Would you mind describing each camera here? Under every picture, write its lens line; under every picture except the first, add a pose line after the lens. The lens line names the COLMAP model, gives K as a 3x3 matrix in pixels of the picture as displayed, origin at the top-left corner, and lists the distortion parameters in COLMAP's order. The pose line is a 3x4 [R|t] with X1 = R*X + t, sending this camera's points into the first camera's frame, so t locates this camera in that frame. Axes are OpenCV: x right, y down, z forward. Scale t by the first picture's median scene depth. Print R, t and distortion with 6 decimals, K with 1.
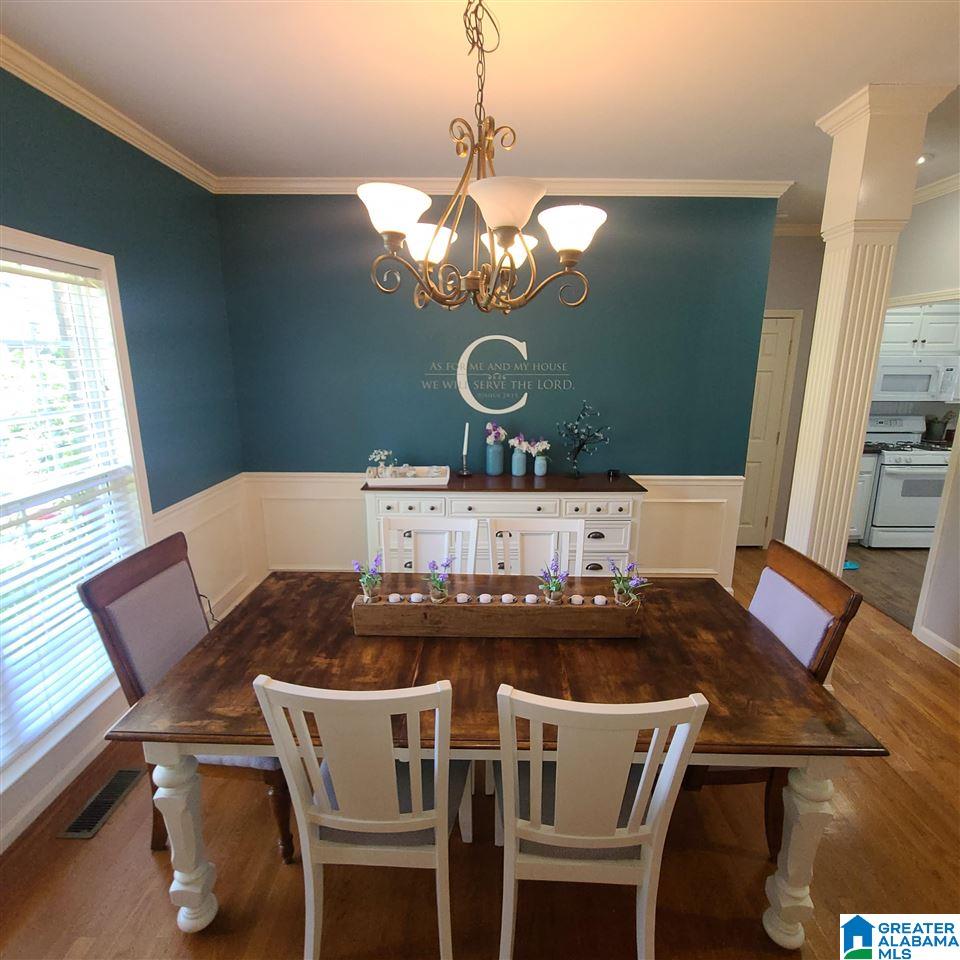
lens RADIAL K [[524.6, 0, 478.3], [0, 524.6, 484.3], [0, 0, 1]] dist [-0.000826, -0.000473]
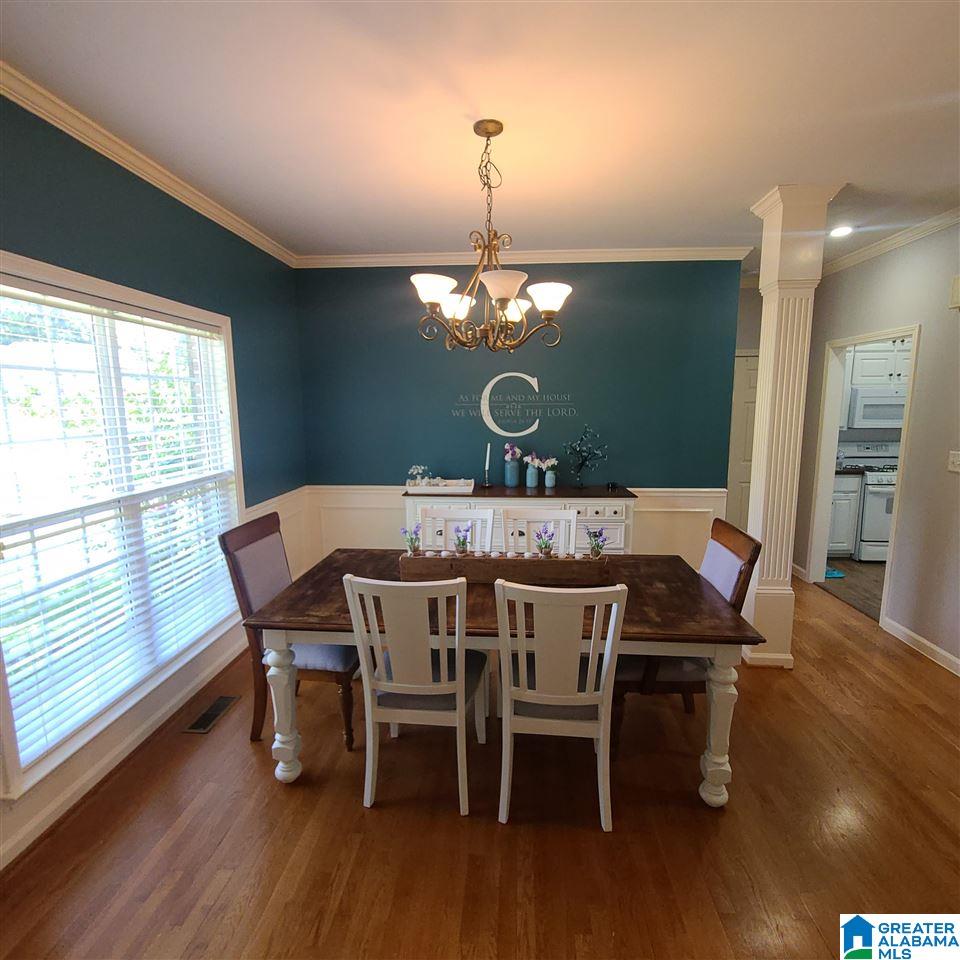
lens RADIAL K [[524.6, 0, 478.3], [0, 524.6, 484.3], [0, 0, 1]] dist [-0.000826, -0.000473]
pose [[0.998175, 0.000006, -0.060390, 0.040931], [-0.004930, 0.996671, -0.081379, 0.113176], [0.060188, 0.081528, 0.994852, -0.302856]]
